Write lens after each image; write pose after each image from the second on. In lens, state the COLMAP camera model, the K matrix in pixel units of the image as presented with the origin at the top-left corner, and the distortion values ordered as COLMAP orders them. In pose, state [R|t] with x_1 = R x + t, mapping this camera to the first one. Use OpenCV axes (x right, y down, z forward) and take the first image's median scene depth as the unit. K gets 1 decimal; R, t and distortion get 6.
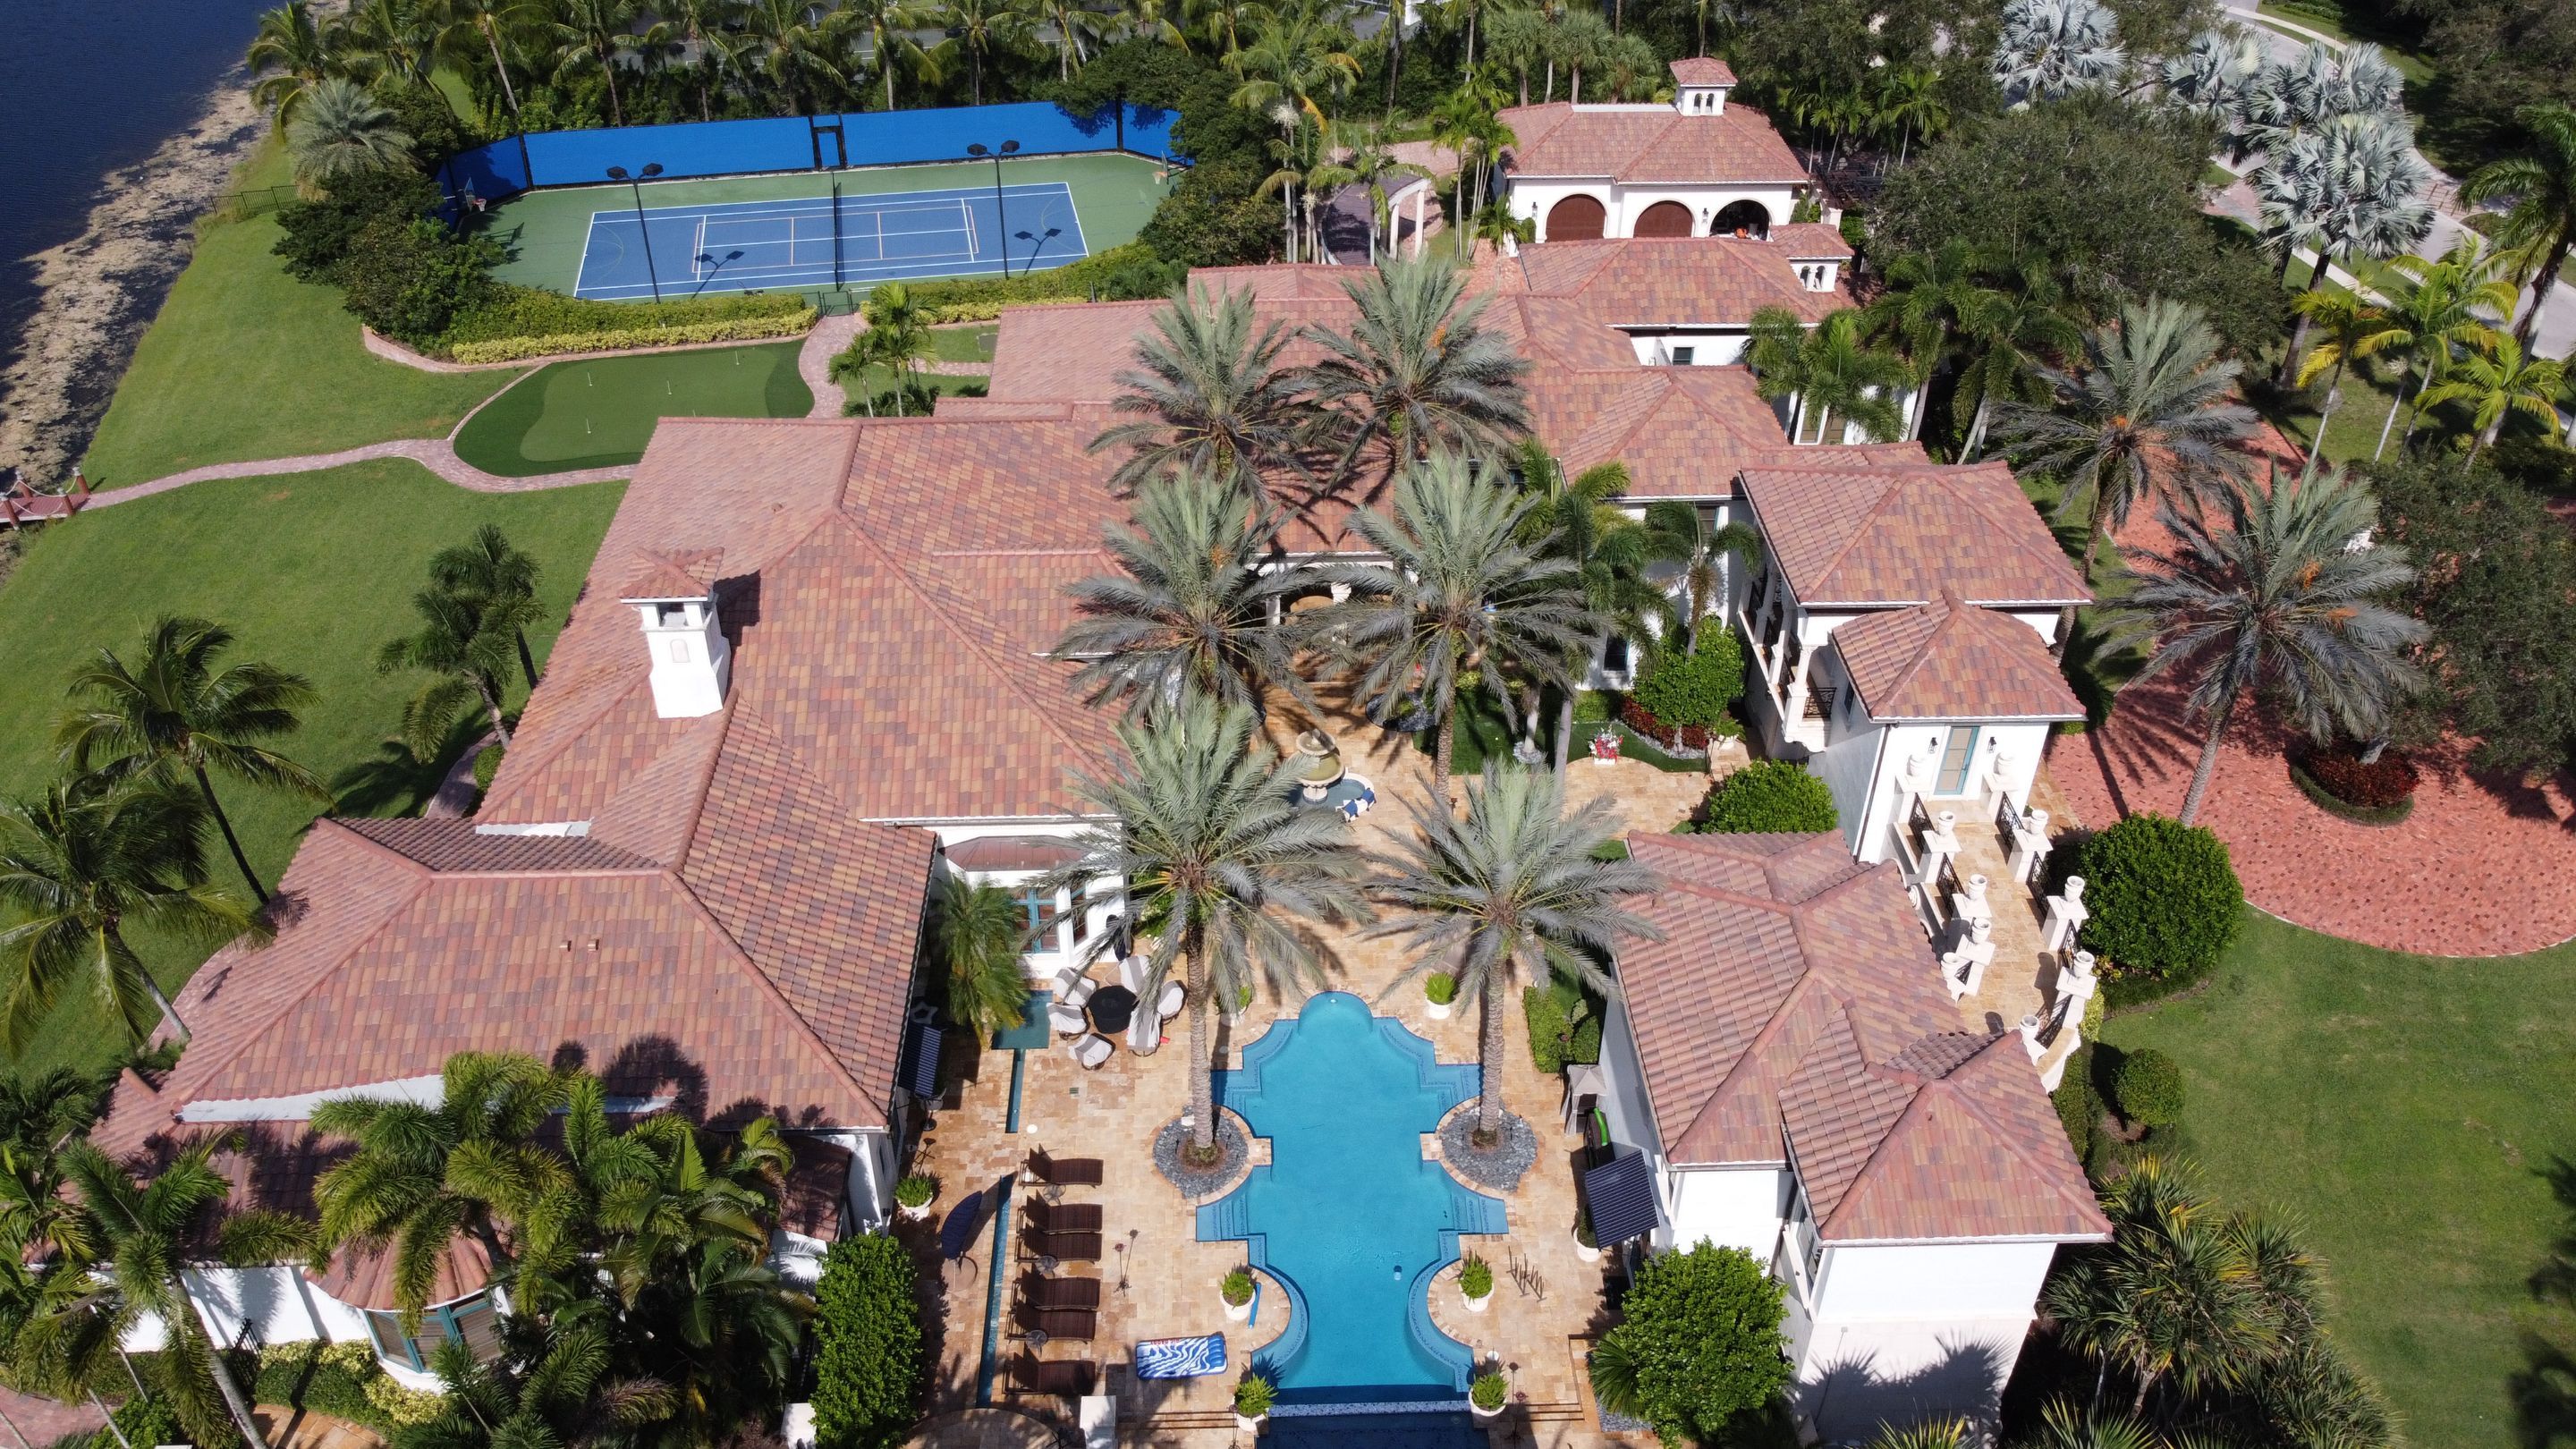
lens RADIAL K [[1960.3, 0, 1282.5], [0, 1960.3, 705.6], [0, 0, 1]] dist [0.003885, -0.011902]
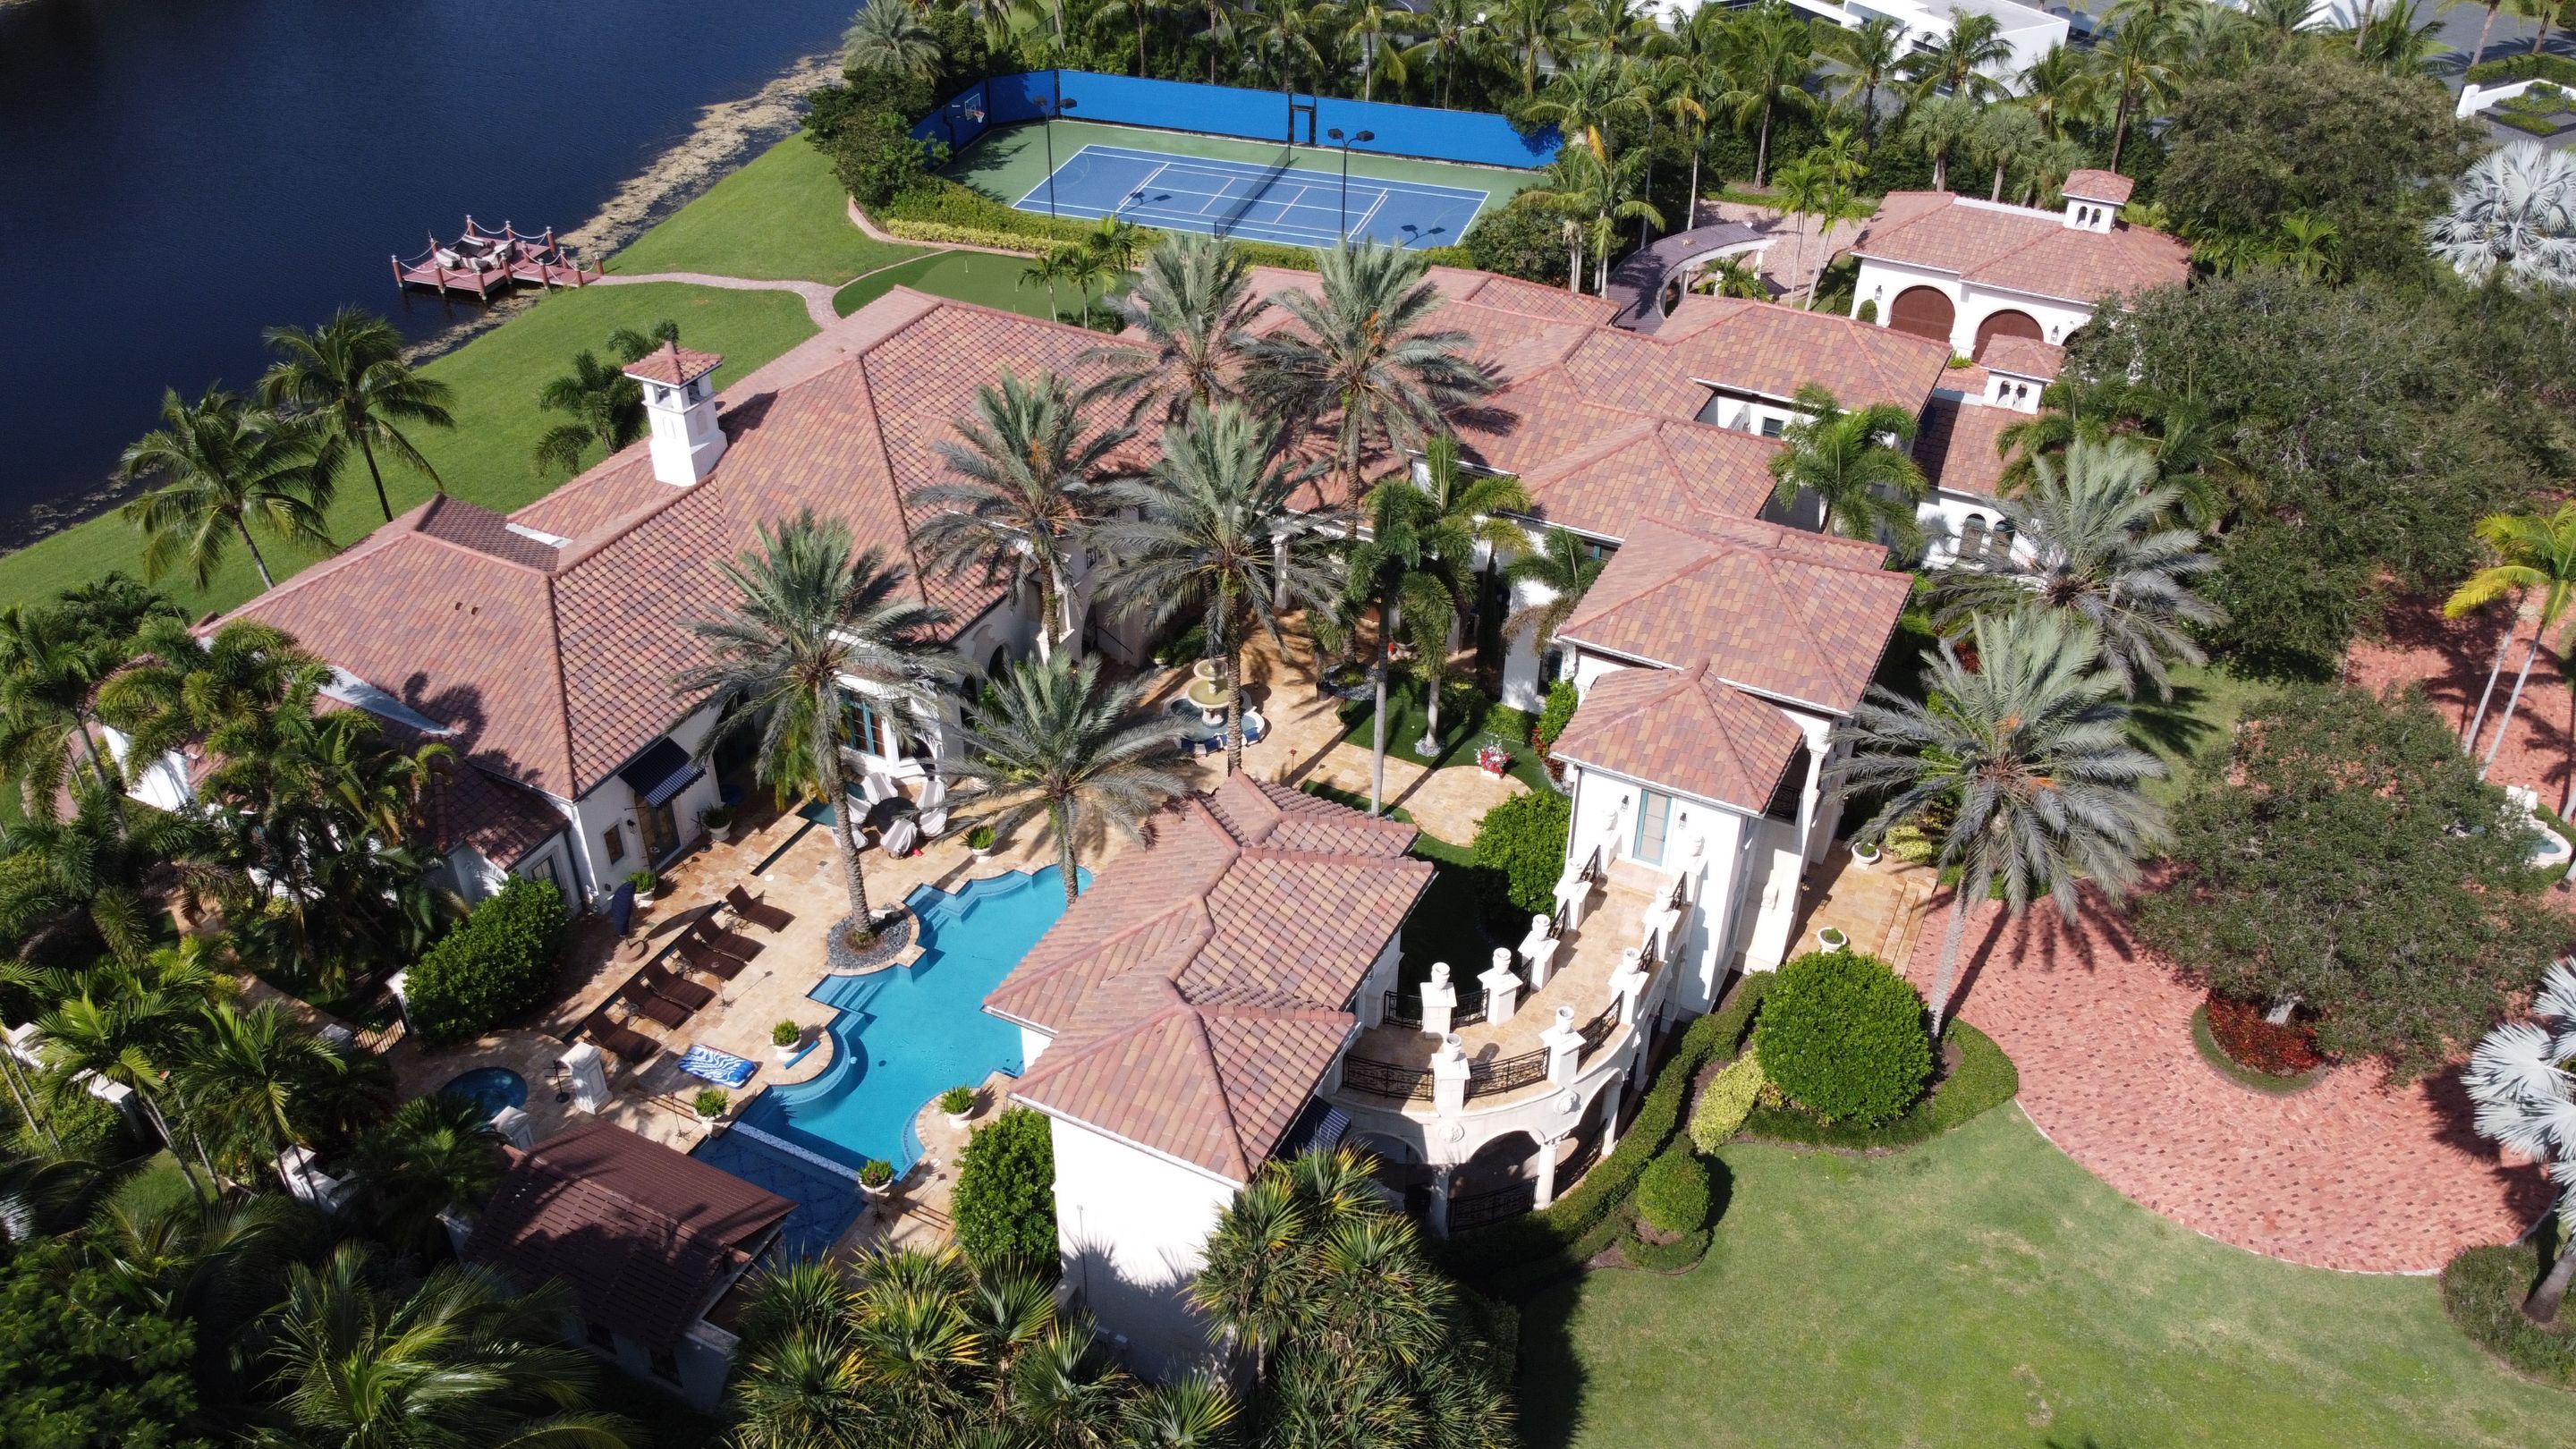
lens RADIAL K [[1960.3, 0, 1282.5], [0, 1960.3, 705.6], [0, 0, 1]] dist [0.003885, -0.011902]
pose [[0.877264, 0.274064, -0.394077, 0.507481], [-0.284500, 0.958108, 0.032992, -0.009577], [0.386610, 0.083172, 0.918485, 0.020349]]
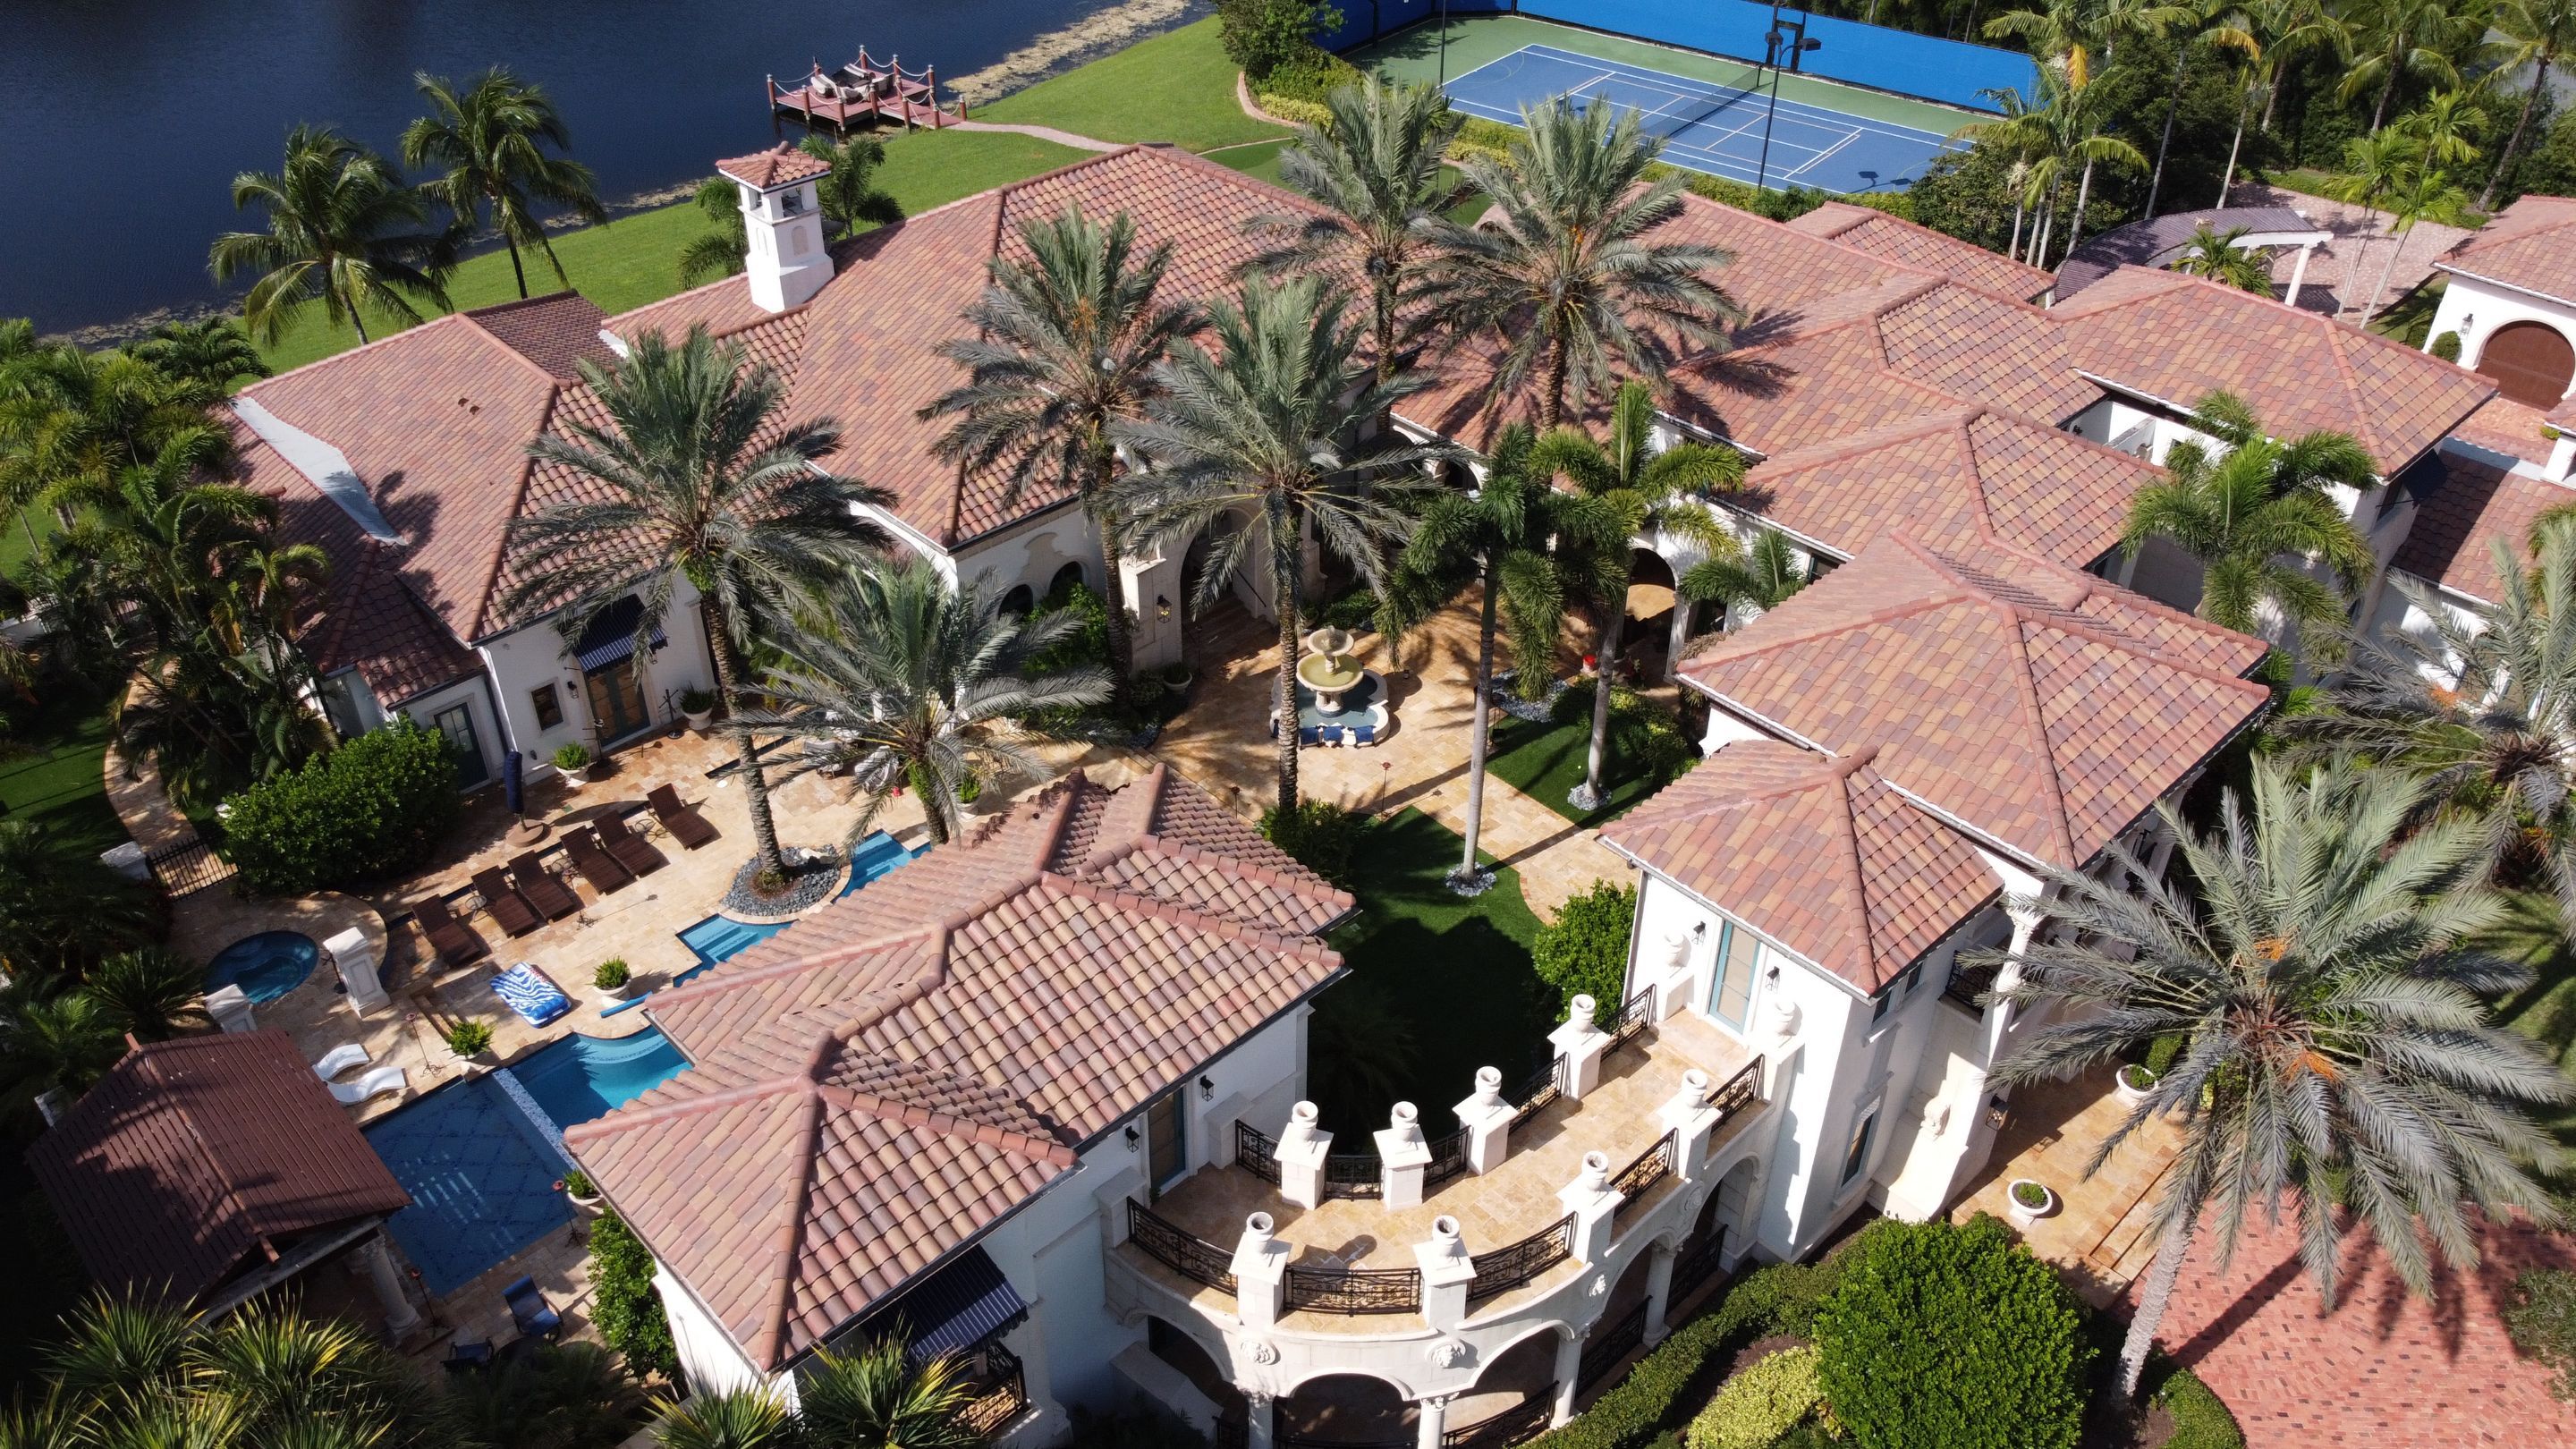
lens RADIAL K [[1960.3, 0, 1282.5], [0, 1960.3, 705.6], [0, 0, 1]] dist [0.003885, -0.011902]
pose [[0.660688, 0.432826, -0.613313, 0.560390], [-0.441295, 0.884889, 0.149100, -0.077881], [0.607248, 0.172143, 0.775639, 0.350720]]
